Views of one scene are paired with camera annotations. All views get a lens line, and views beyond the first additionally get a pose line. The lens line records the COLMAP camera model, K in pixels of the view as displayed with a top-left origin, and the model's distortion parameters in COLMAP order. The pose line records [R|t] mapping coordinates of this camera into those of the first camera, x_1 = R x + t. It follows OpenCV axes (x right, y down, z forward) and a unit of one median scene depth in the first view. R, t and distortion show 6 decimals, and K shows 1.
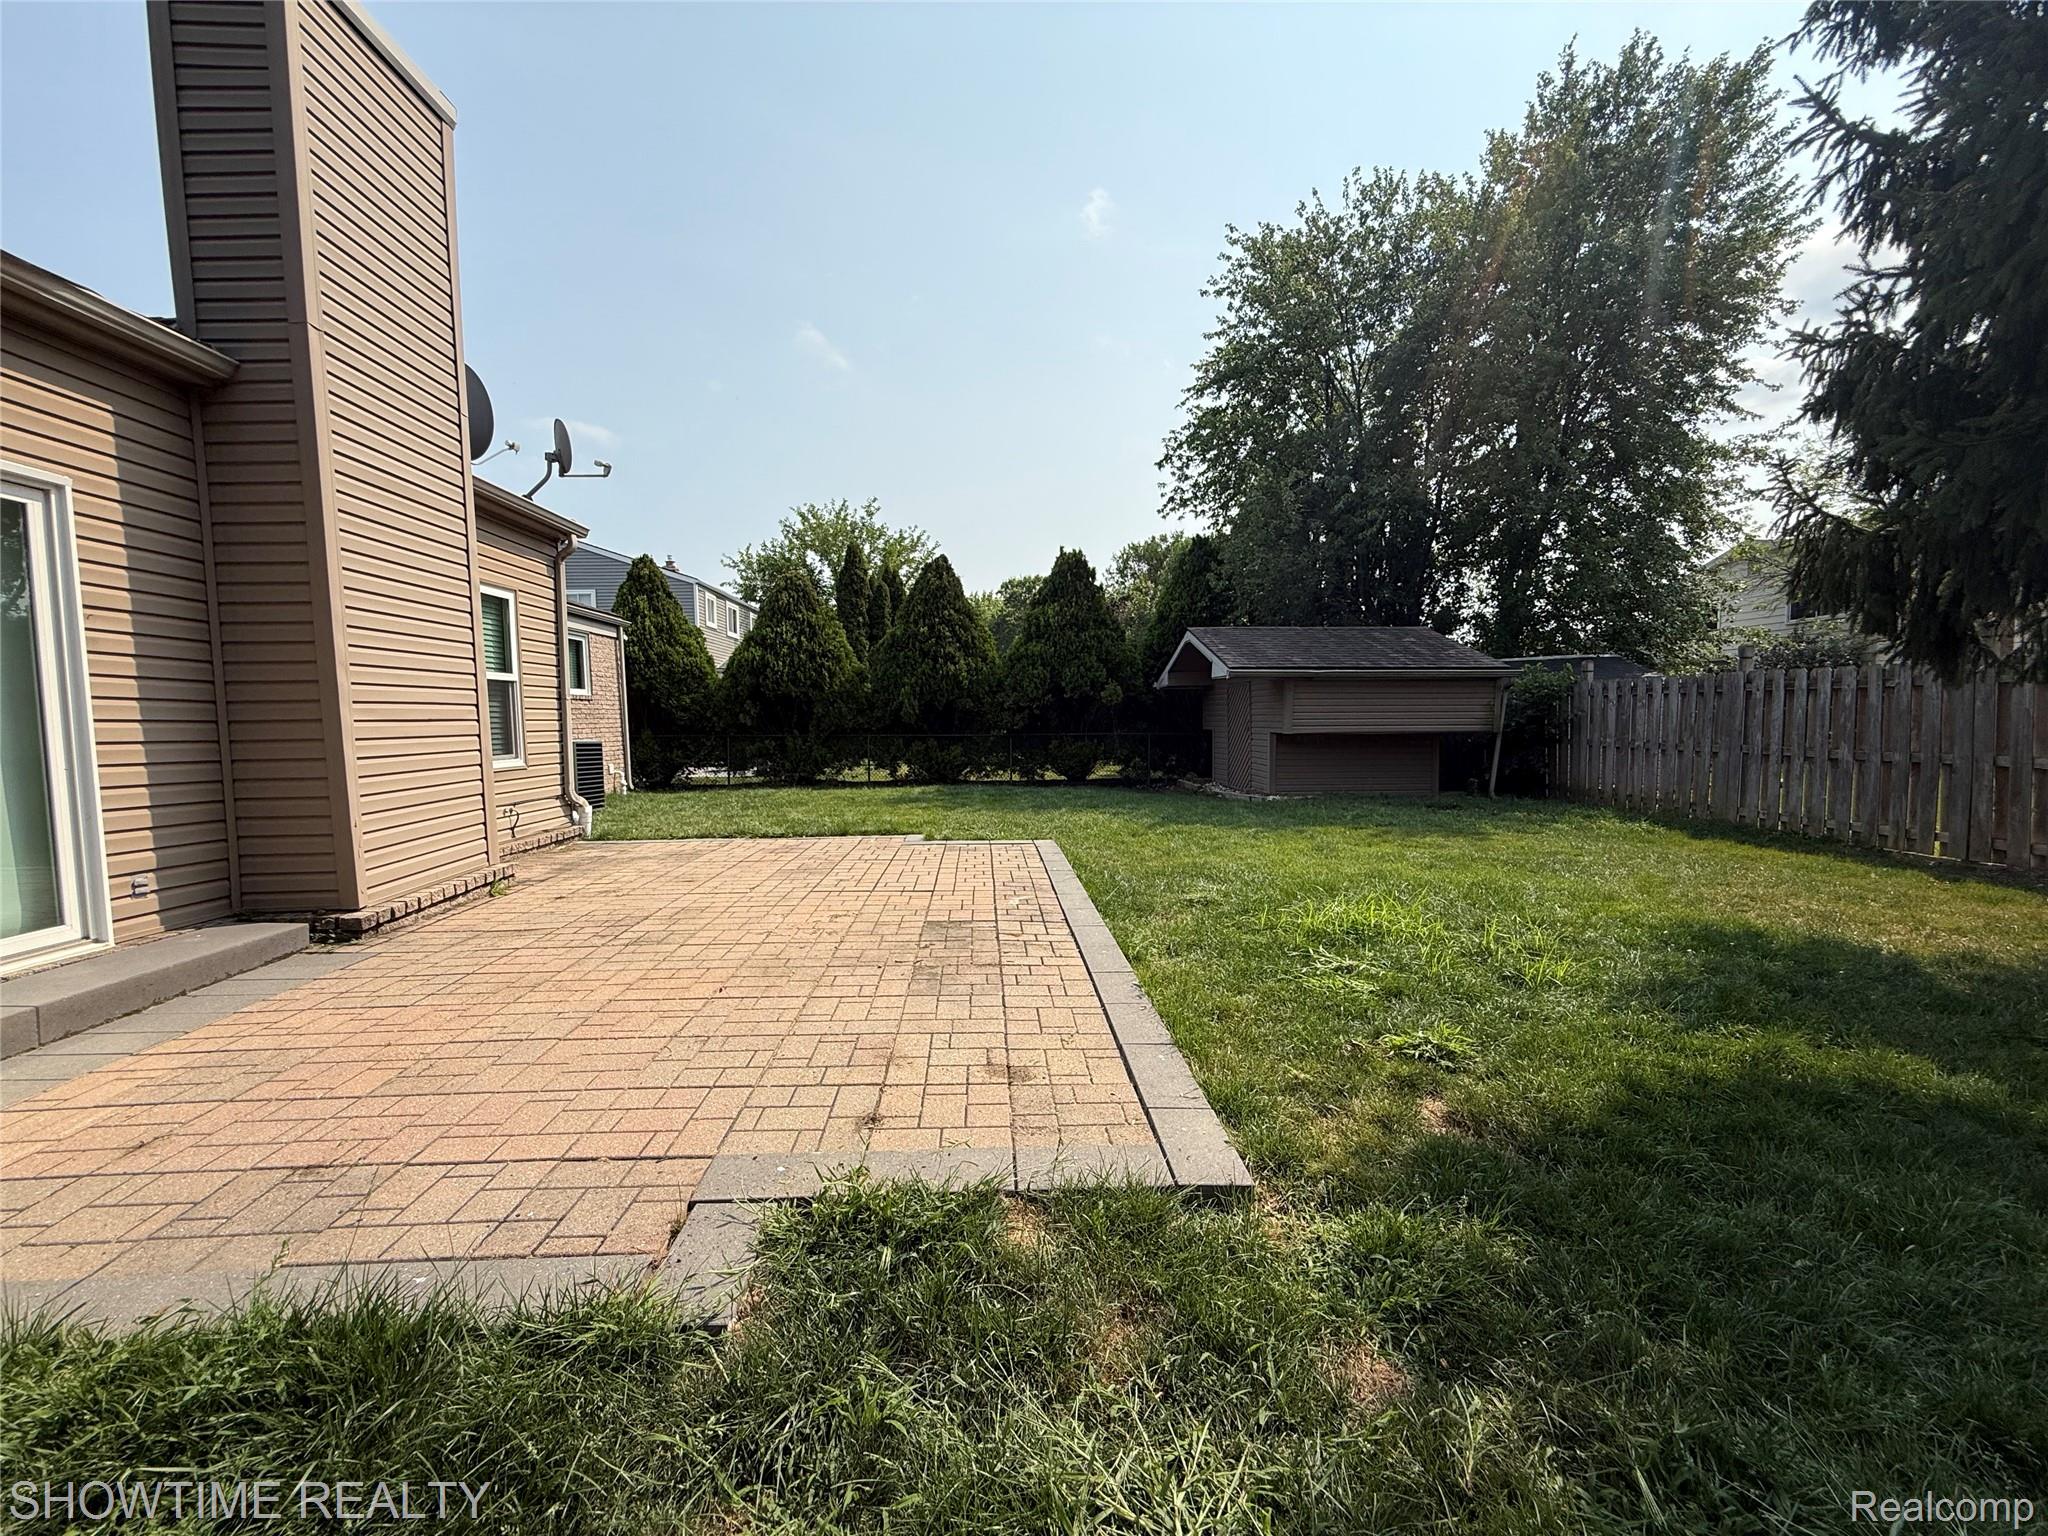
lens RADIAL K [[834.1, 0, 1024.0], [0, 834.1, 768.0], [0, 0, 1]] dist [0.023049, -0.000136]
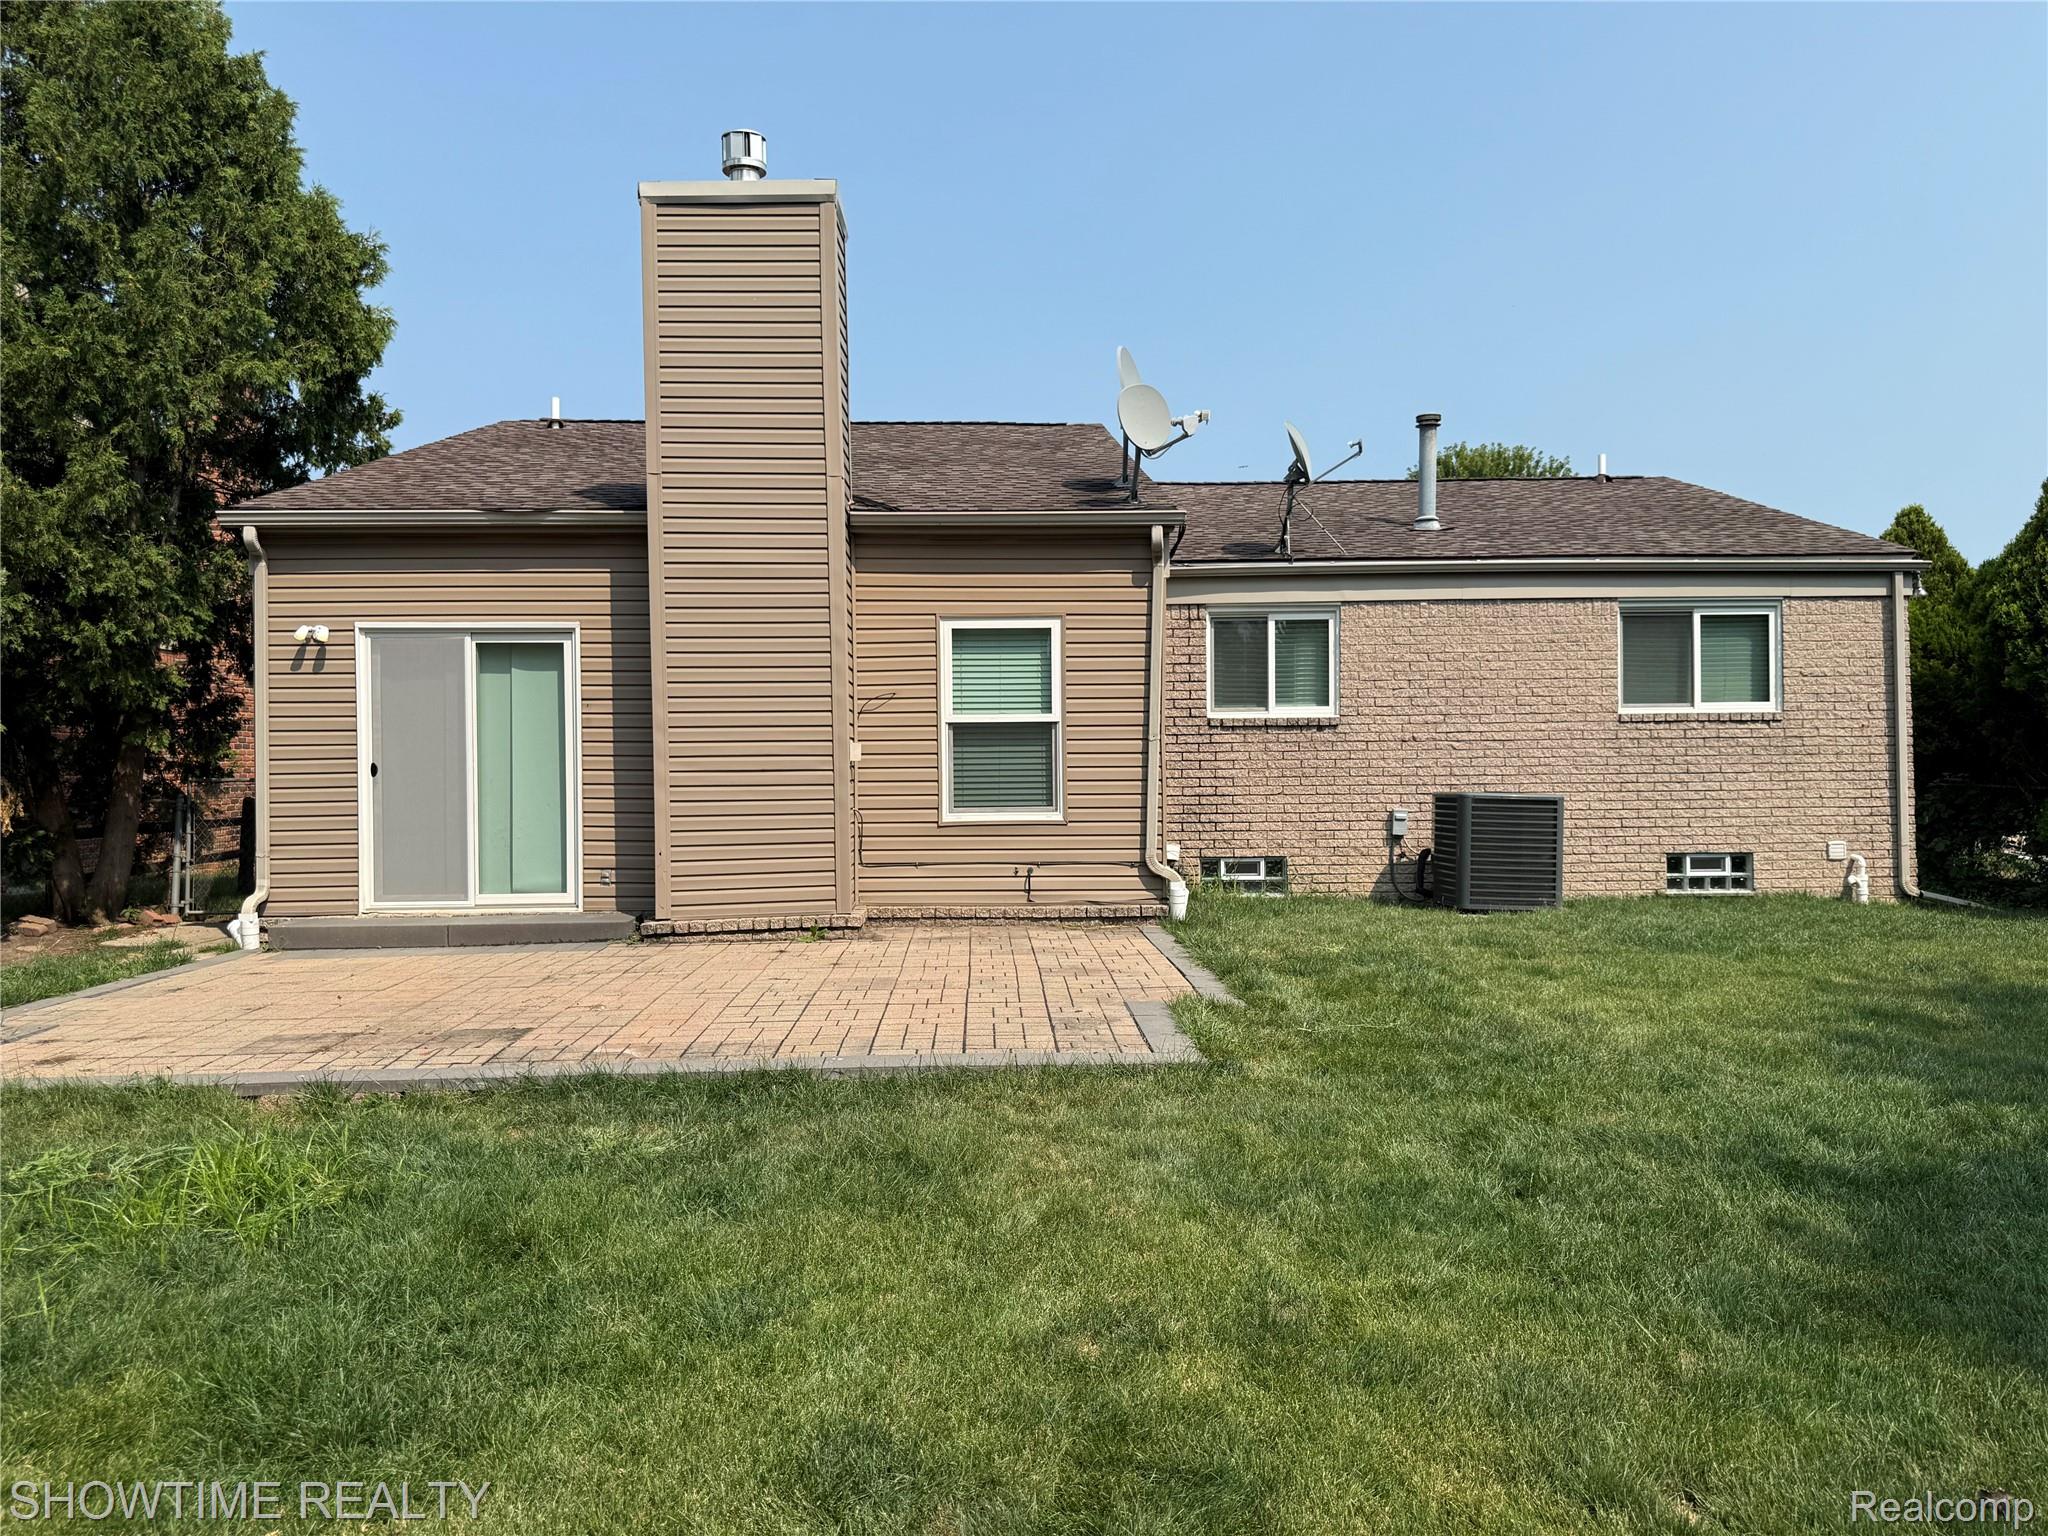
lens RADIAL K [[1461.0, 0, 1024.0], [0, 1461.0, 768.0], [0, 0, 1]] dist [0.004115, -0.004111]
pose [[0.019422, 0.027396, -0.999436, 1.375970], [-0.055591, 0.998108, 0.026279, -0.145187], [0.998265, 0.055049, 0.020909, 1.459668]]
